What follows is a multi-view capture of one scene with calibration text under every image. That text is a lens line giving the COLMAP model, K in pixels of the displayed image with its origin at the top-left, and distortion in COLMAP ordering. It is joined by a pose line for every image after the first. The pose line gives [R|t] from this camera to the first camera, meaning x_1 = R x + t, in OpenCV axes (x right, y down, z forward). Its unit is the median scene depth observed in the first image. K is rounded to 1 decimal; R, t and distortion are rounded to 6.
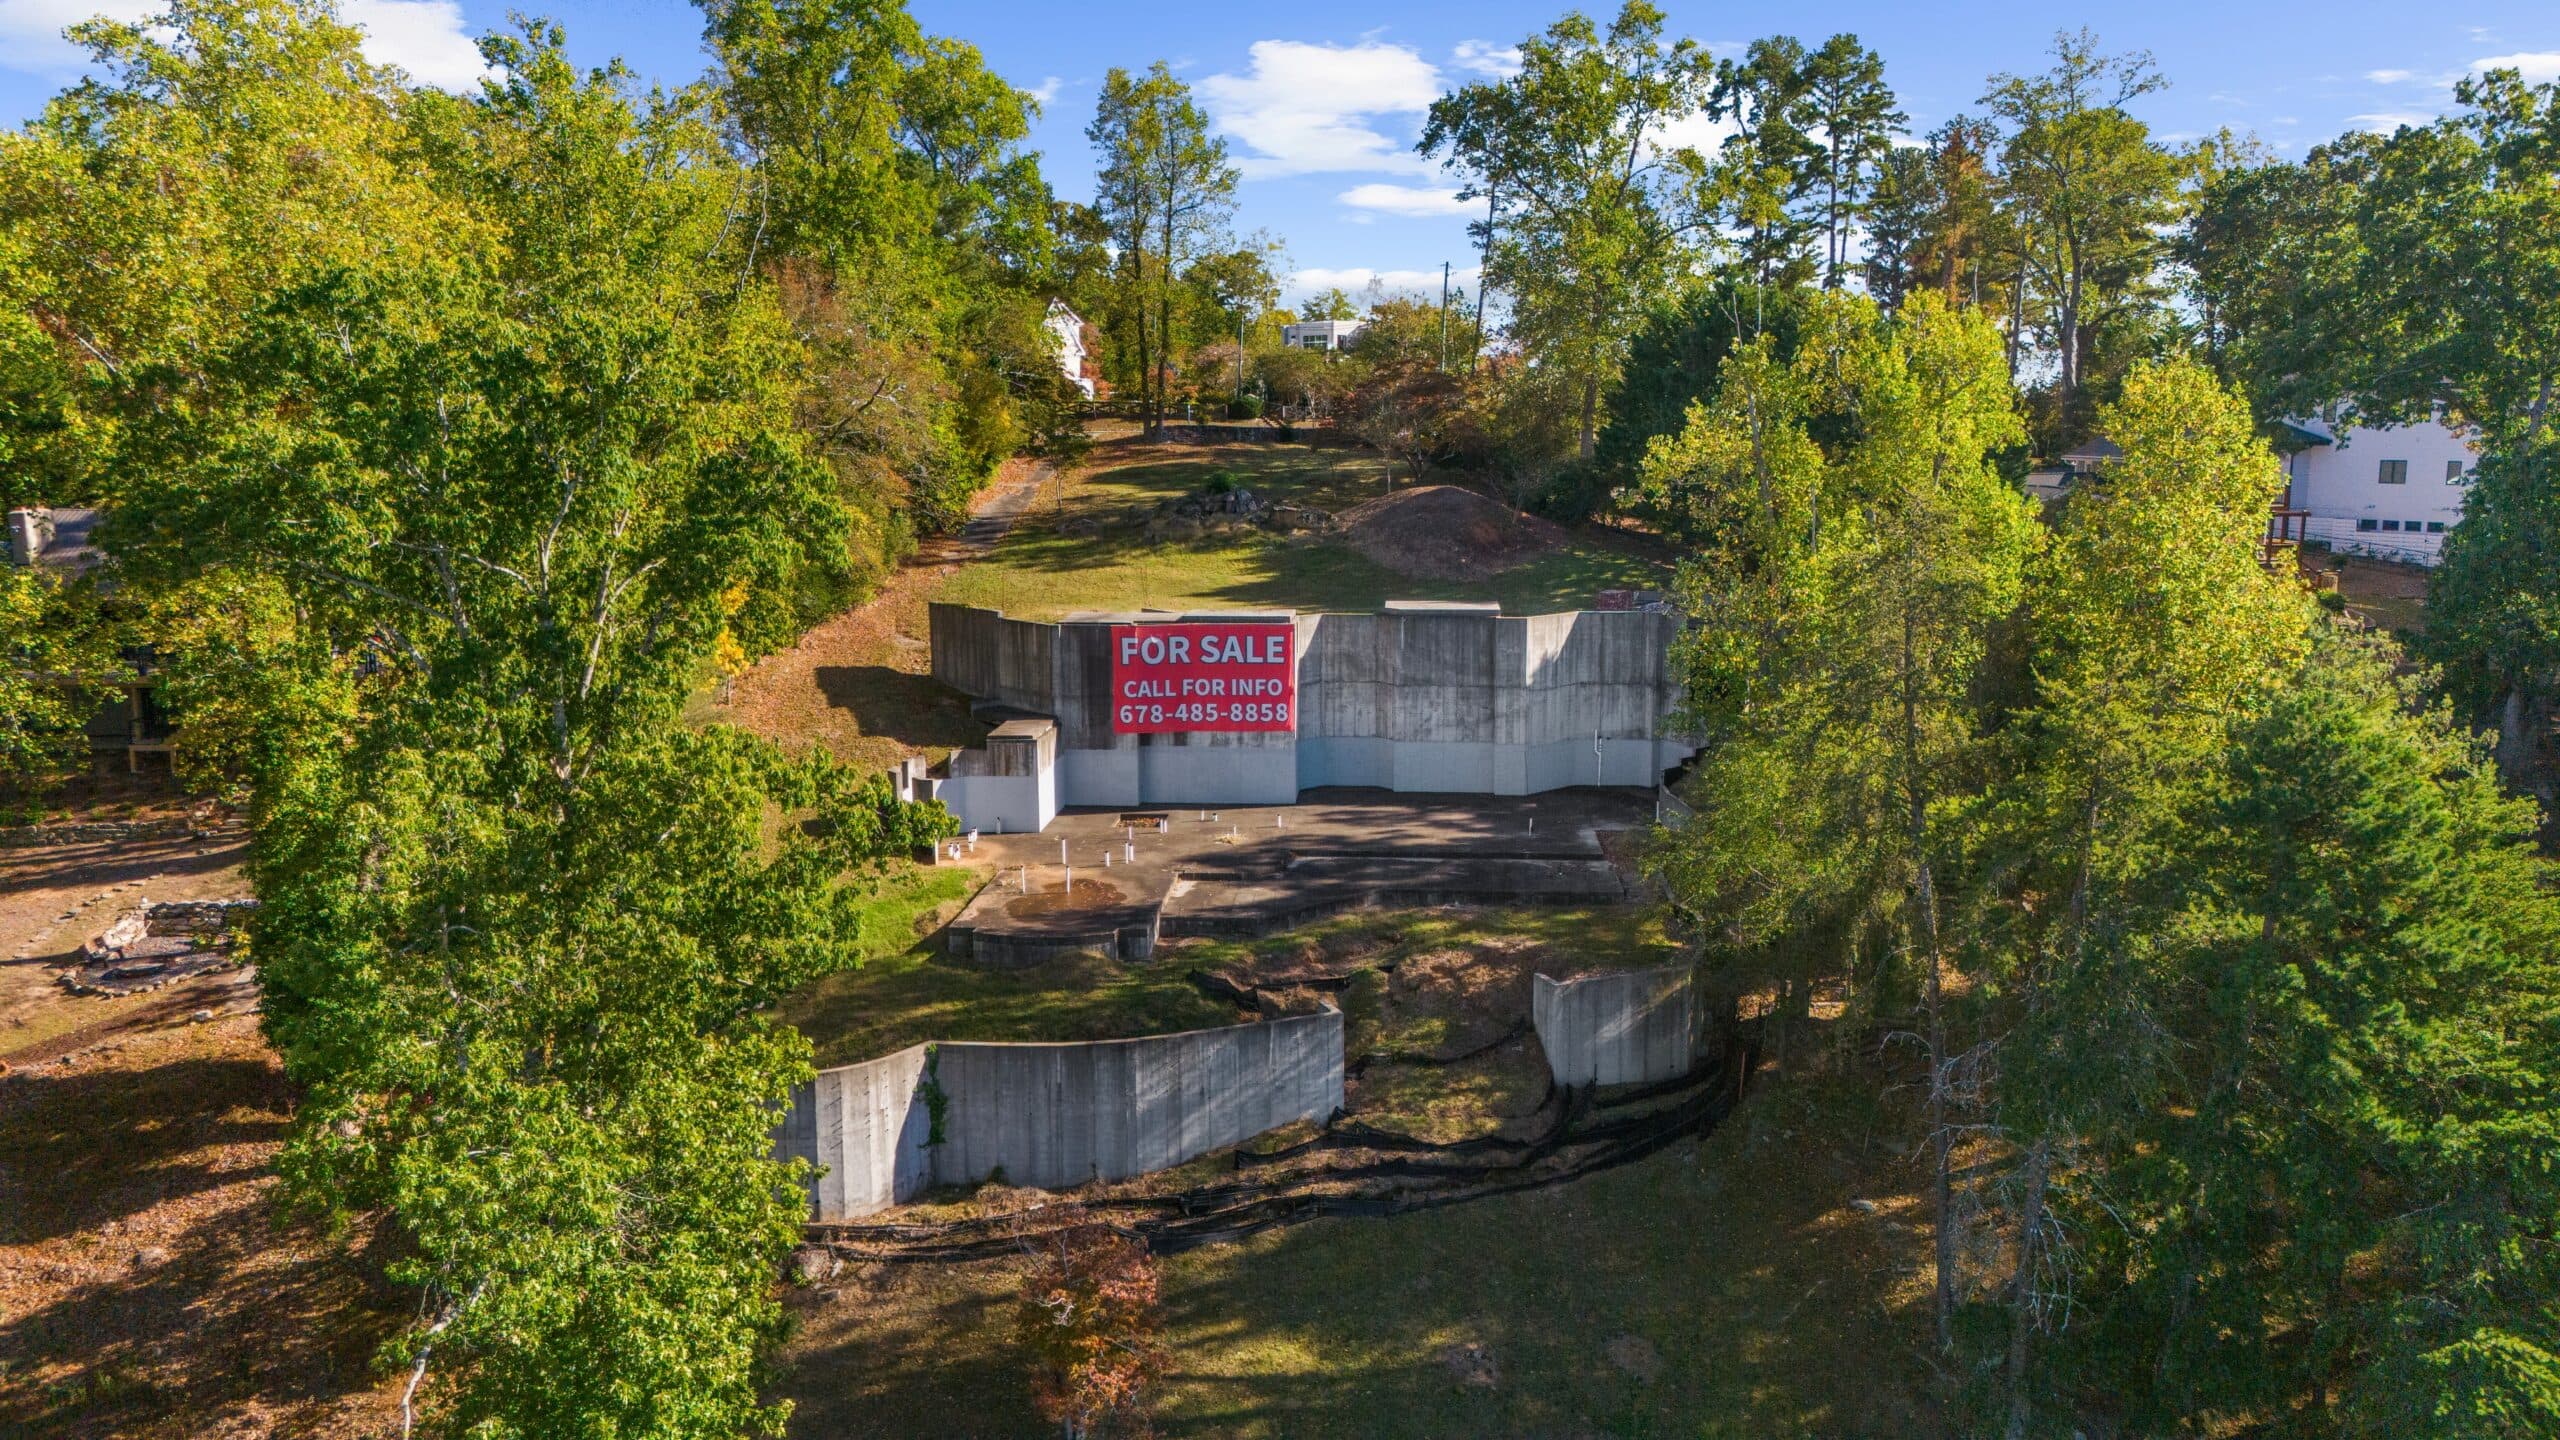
lens RADIAL K [[1880.7, 0, 1290.4], [0, 1880.7, 717.1], [0, 0, 1]] dist [0.065491, -0.059034]
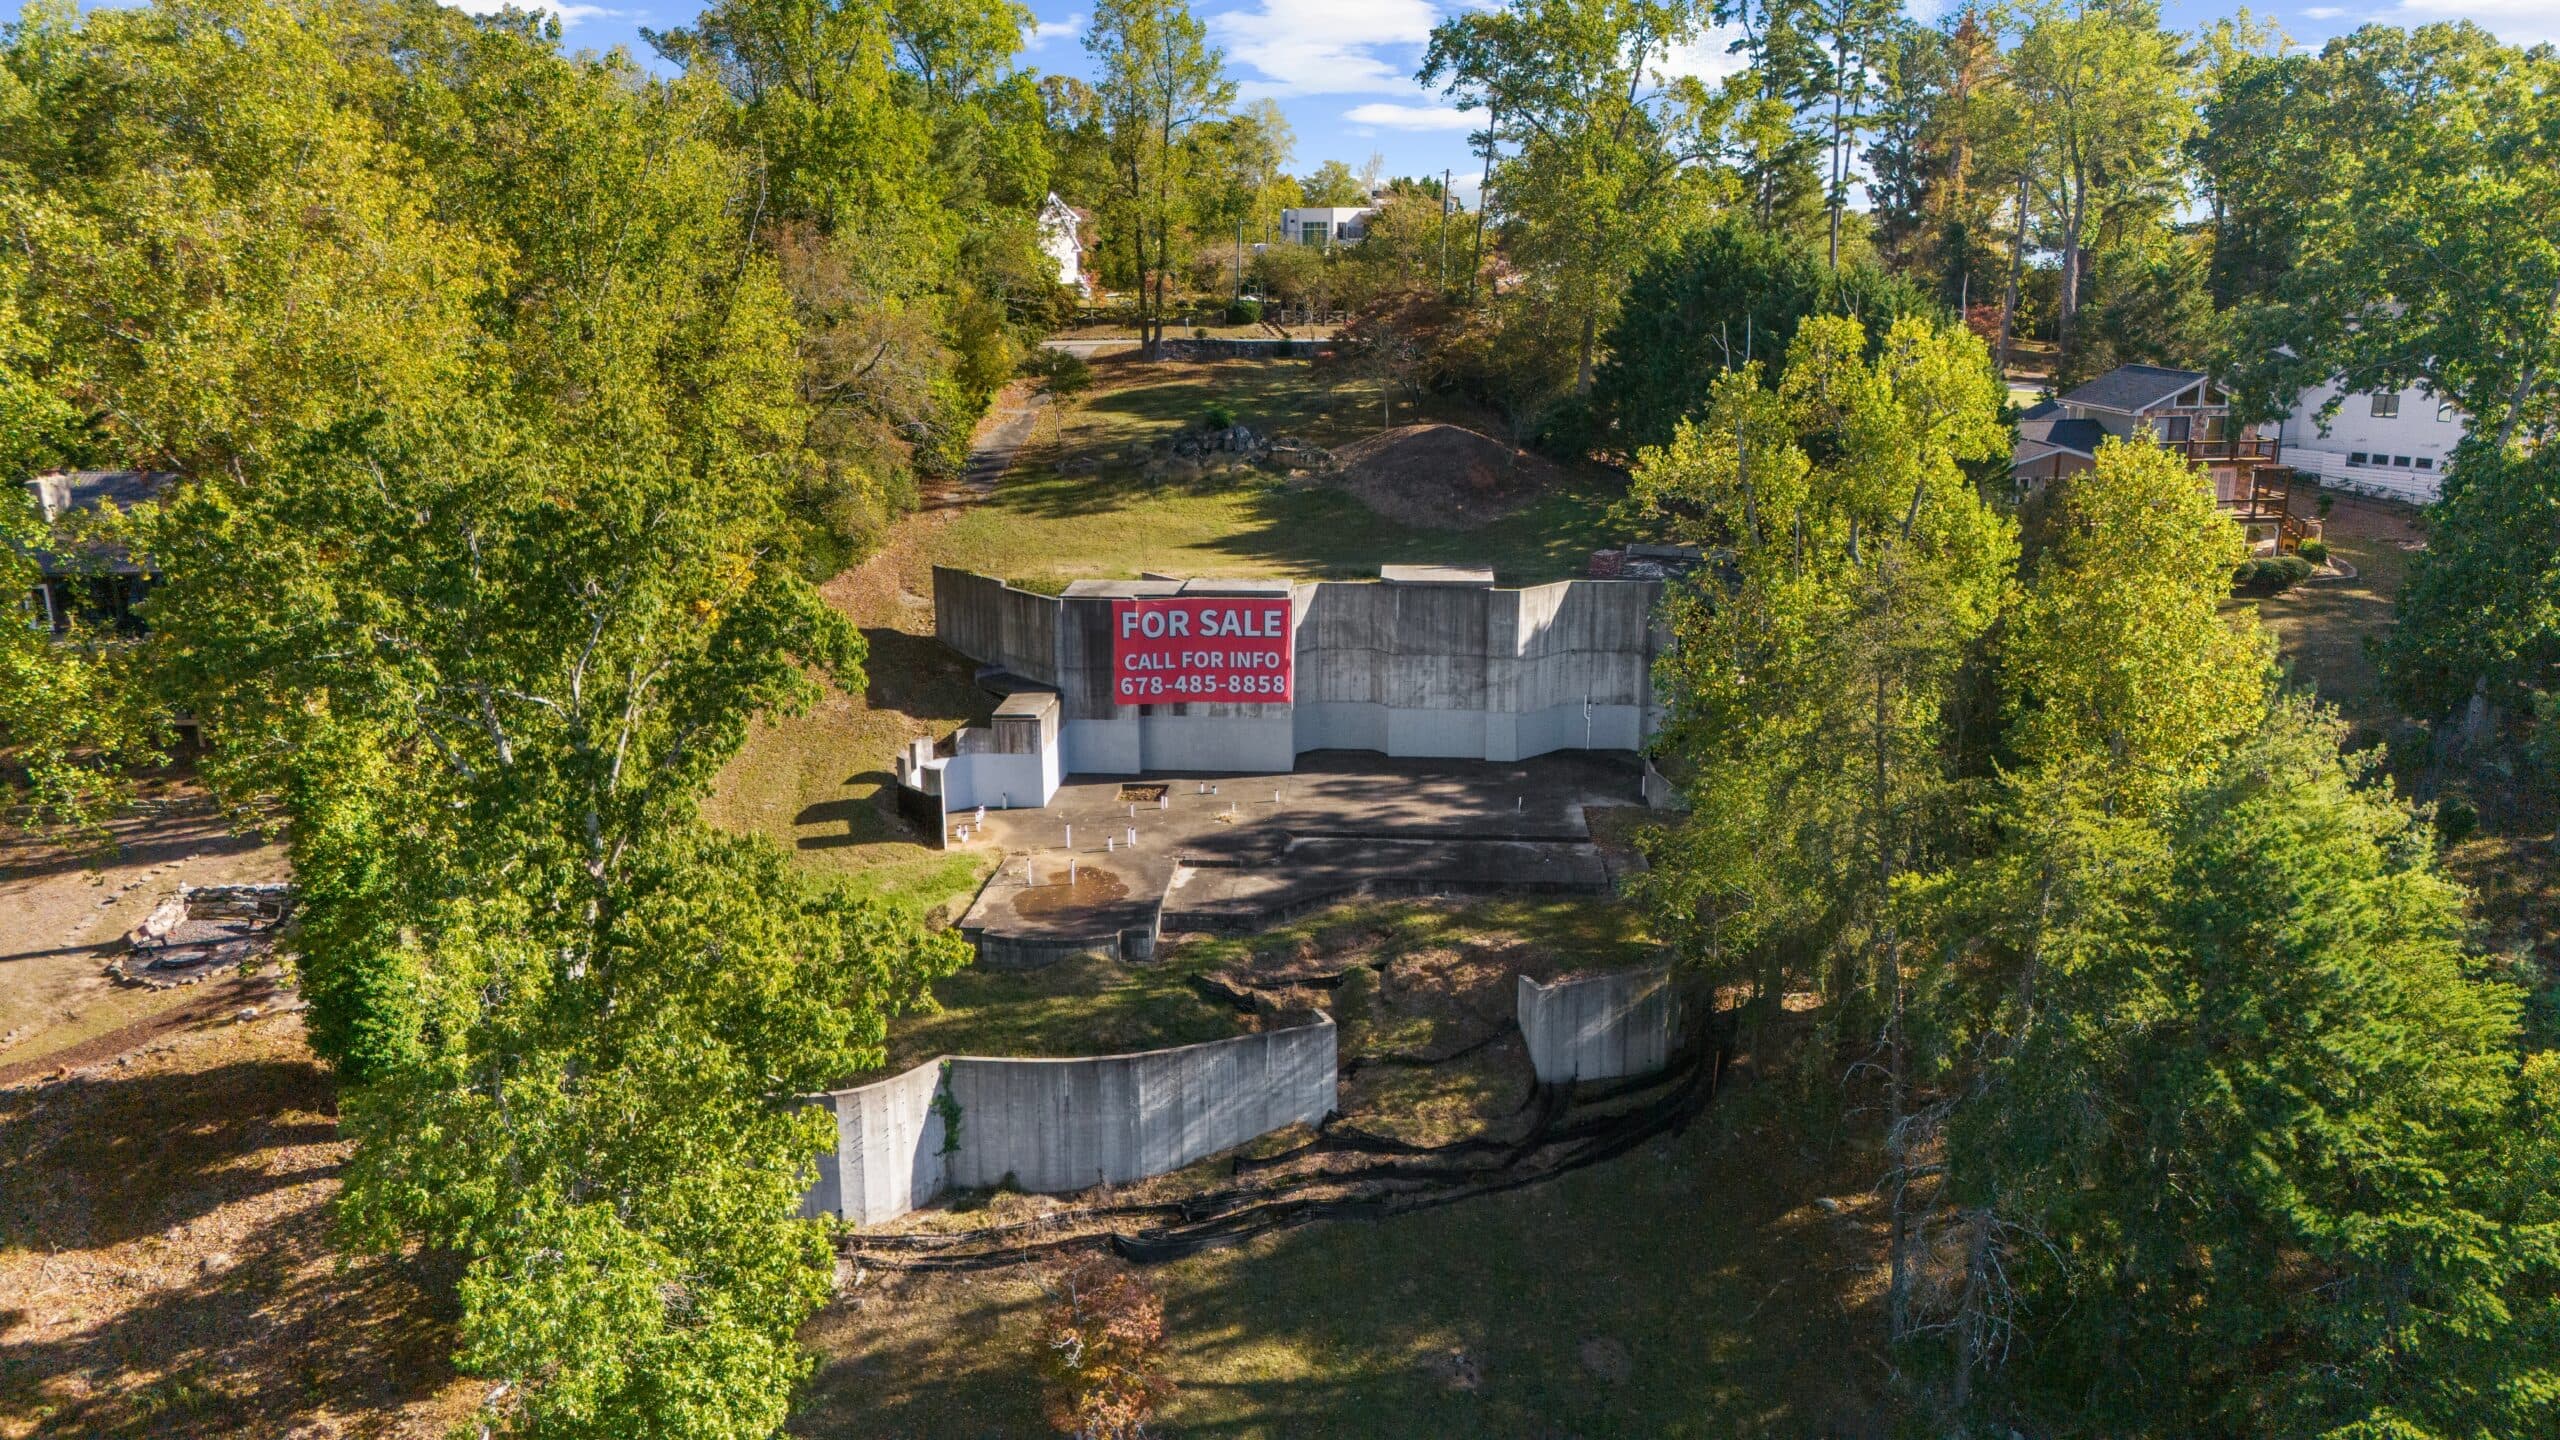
lens RADIAL K [[1880.7, 0, 1290.7], [0, 1880.7, 718.0], [0, 0, 1]] dist [0.065491, -0.059034]
pose [[0.999999, 0.001516, 0.000610, 0.001521], [-0.001564, 0.996174, 0.087377, -0.095043], [-0.000475, -0.087378, 0.996175, -0.028726]]
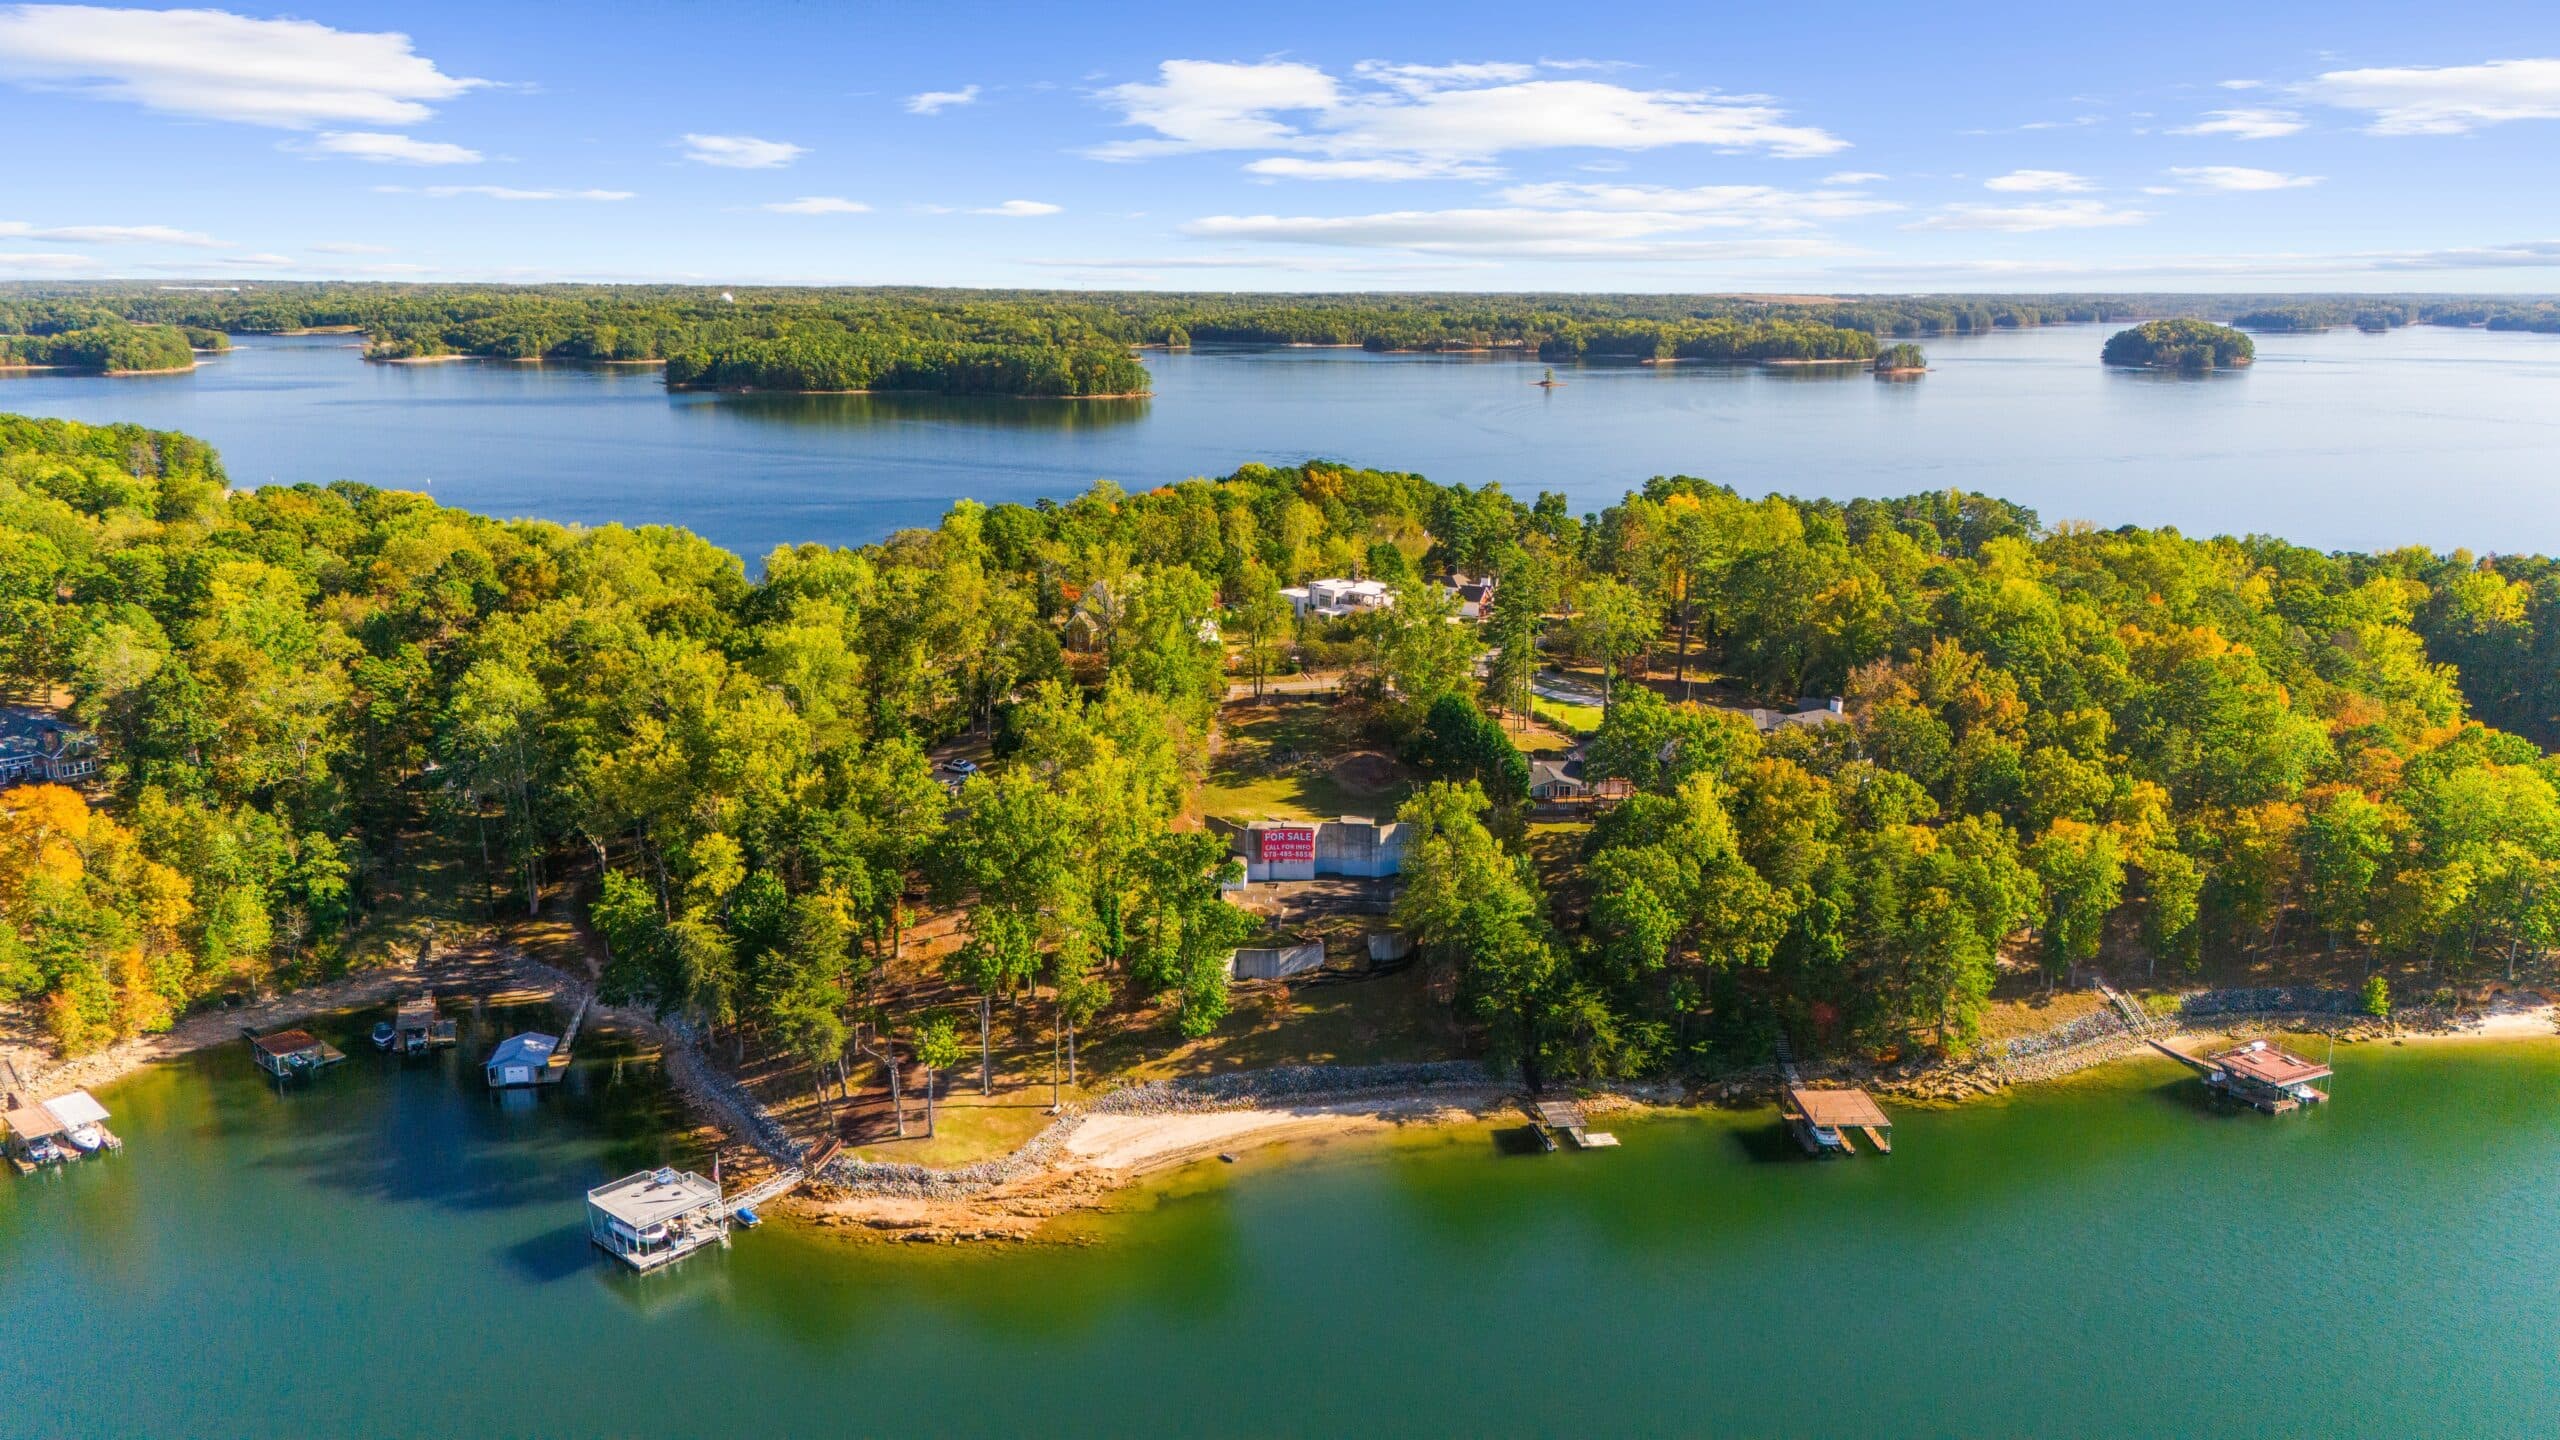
lens RADIAL K [[1880.7, 0, 1281.4], [0, 1880.7, 713.1], [0, 0, 1]] dist [0.065491, -0.059034]
pose [[0.999849, 0.011871, -0.012700, -0.021552], [-0.011014, 0.997791, 0.065508, -0.639855], [0.013450, -0.065358, 0.997771, -3.226479]]
